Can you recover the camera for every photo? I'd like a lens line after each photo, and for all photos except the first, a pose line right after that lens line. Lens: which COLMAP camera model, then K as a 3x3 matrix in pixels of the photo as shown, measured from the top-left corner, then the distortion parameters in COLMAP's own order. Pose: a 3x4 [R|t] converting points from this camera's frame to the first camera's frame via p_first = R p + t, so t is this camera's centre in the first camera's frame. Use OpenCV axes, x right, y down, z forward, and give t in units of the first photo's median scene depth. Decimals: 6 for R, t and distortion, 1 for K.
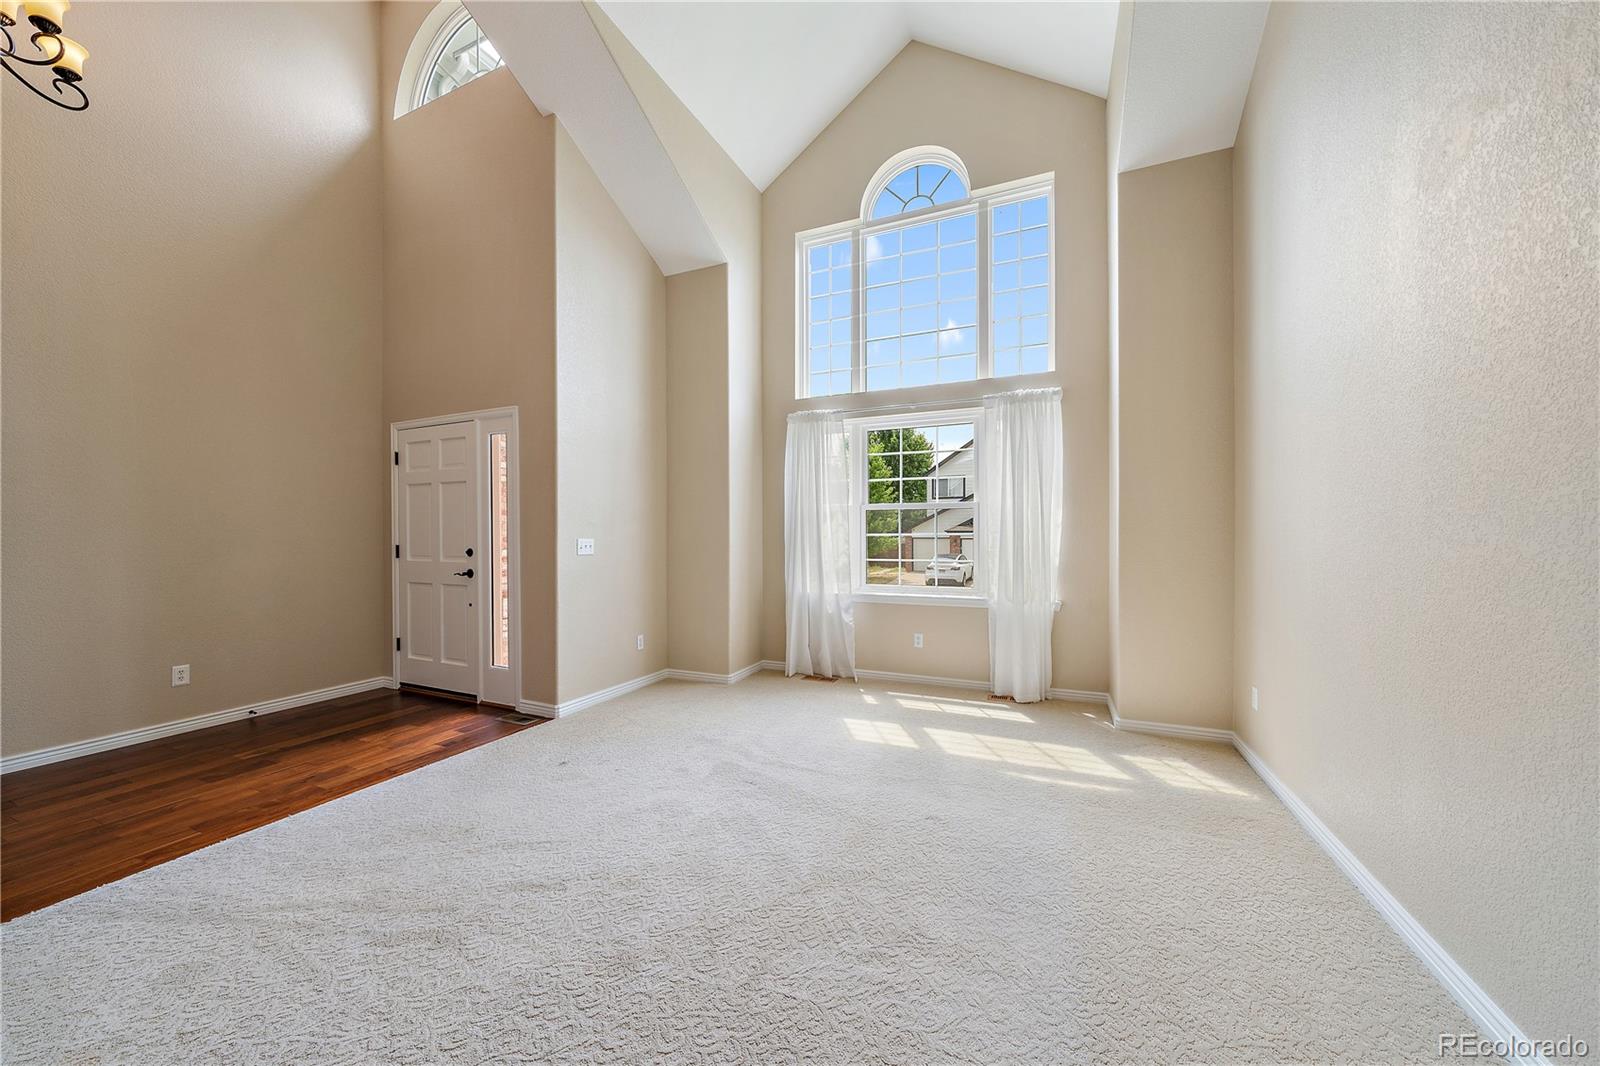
lens RADIAL K [[575.2, 0, 796.6], [0, 575.2, 540.7], [0, 0, 1]] dist [-0.002042, -0.000139]
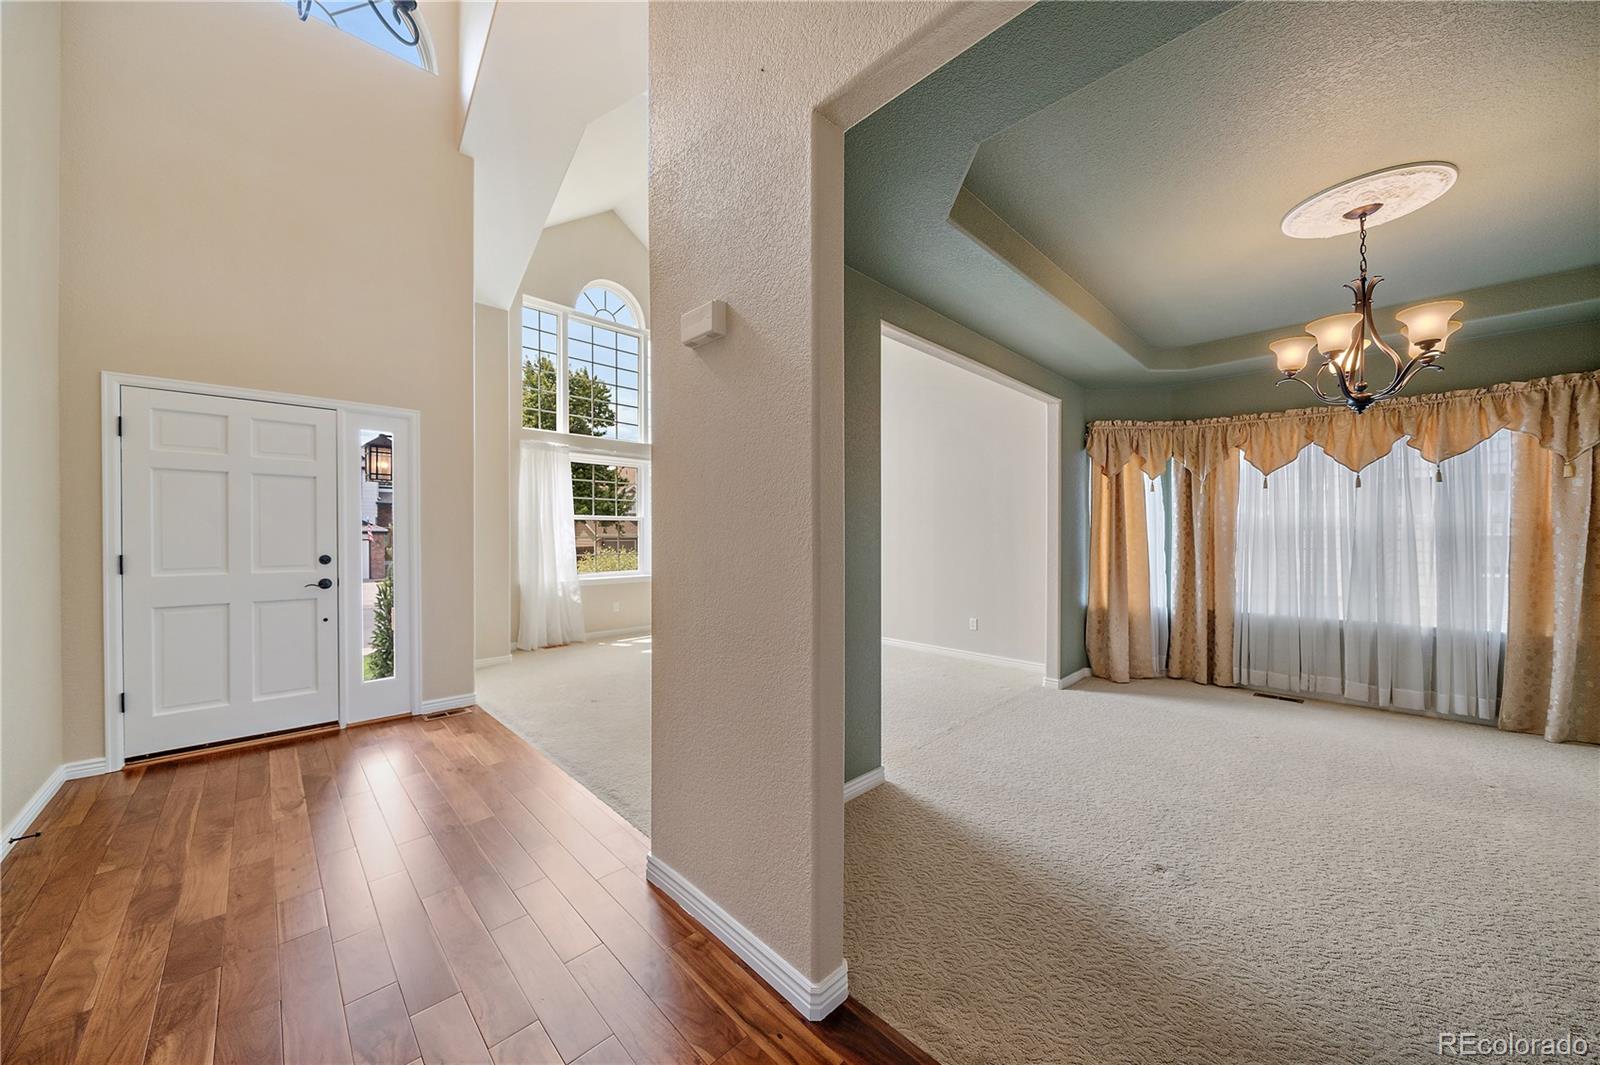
lens RADIAL K [[564.3, 0, 781.5], [0, 564.3, 535.8], [0, 0, 1]] dist [-0.001866, -0.000126]
pose [[0.374814, -0.000452, 0.927100, -1.013667], [0.006077, 0.999980, -0.001969, -0.009118], [-0.927080, 0.006372, 0.374809, 0.036217]]
